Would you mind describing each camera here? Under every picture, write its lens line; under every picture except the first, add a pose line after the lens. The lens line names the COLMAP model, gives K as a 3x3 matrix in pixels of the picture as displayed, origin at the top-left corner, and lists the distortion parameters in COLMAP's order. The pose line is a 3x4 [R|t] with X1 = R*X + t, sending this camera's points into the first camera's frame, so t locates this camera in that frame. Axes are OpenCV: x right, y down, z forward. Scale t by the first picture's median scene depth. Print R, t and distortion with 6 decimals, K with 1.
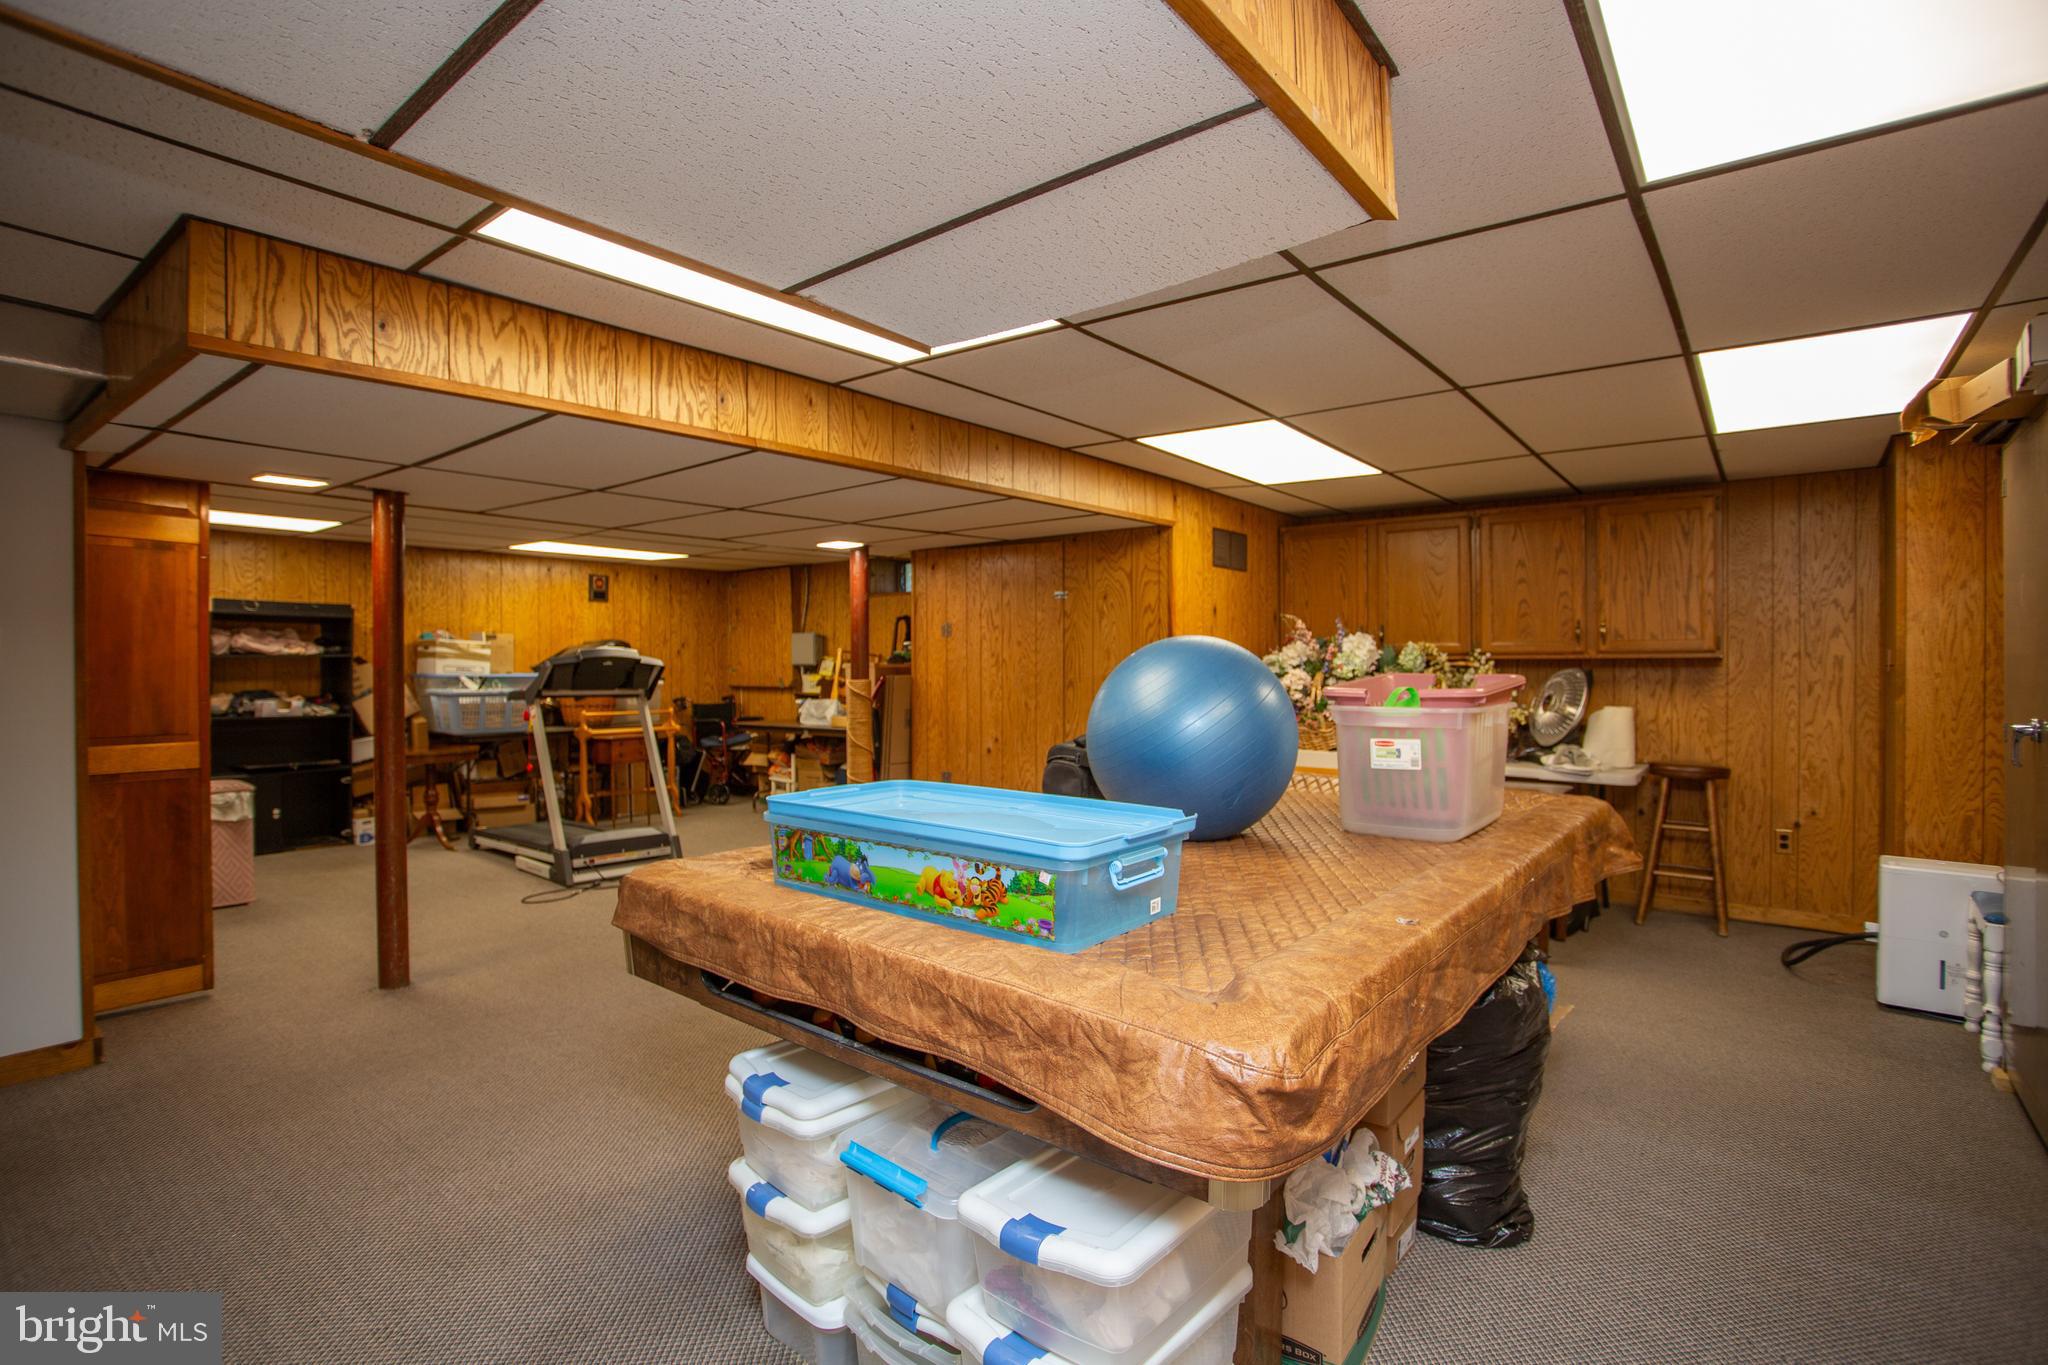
lens RADIAL K [[984.1, 0, 1015.9], [0, 984.1, 672.0], [0, 0, 1]] dist [-0.044970, 0.000586]
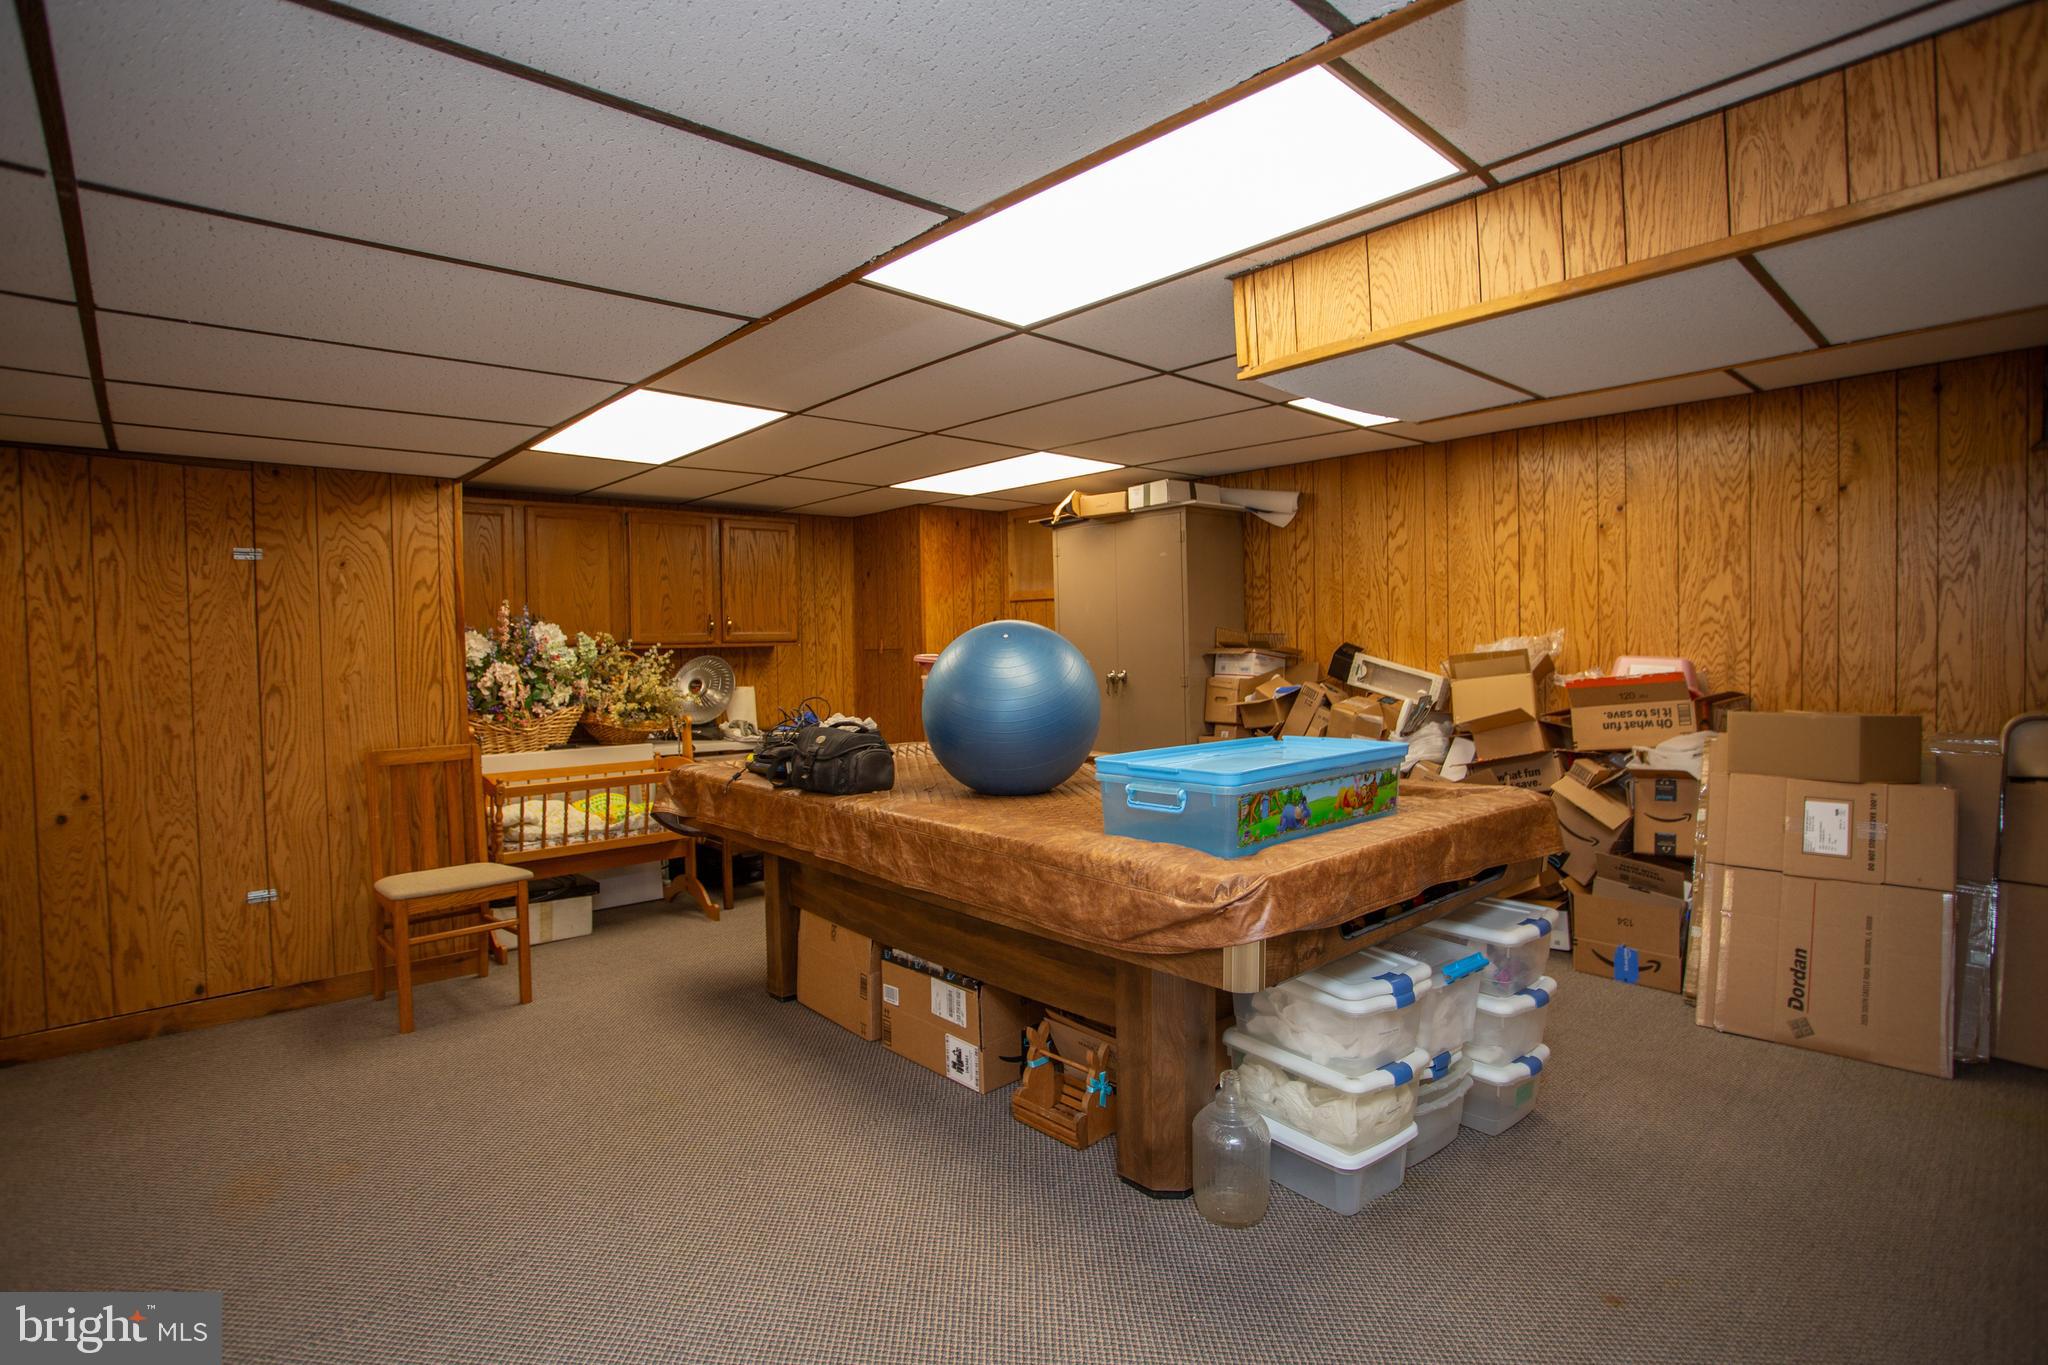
lens RADIAL K [[984.1, 0, 1014.4], [0, 984.1, 670.7], [0, 0, 1]] dist [-0.044970, 0.000586]
pose [[0.168602, -0.027389, 0.985304, -0.572340], [0.027021, 0.999367, 0.023156, -0.002909], [-0.985314, 0.022719, 0.169235, 0.464919]]
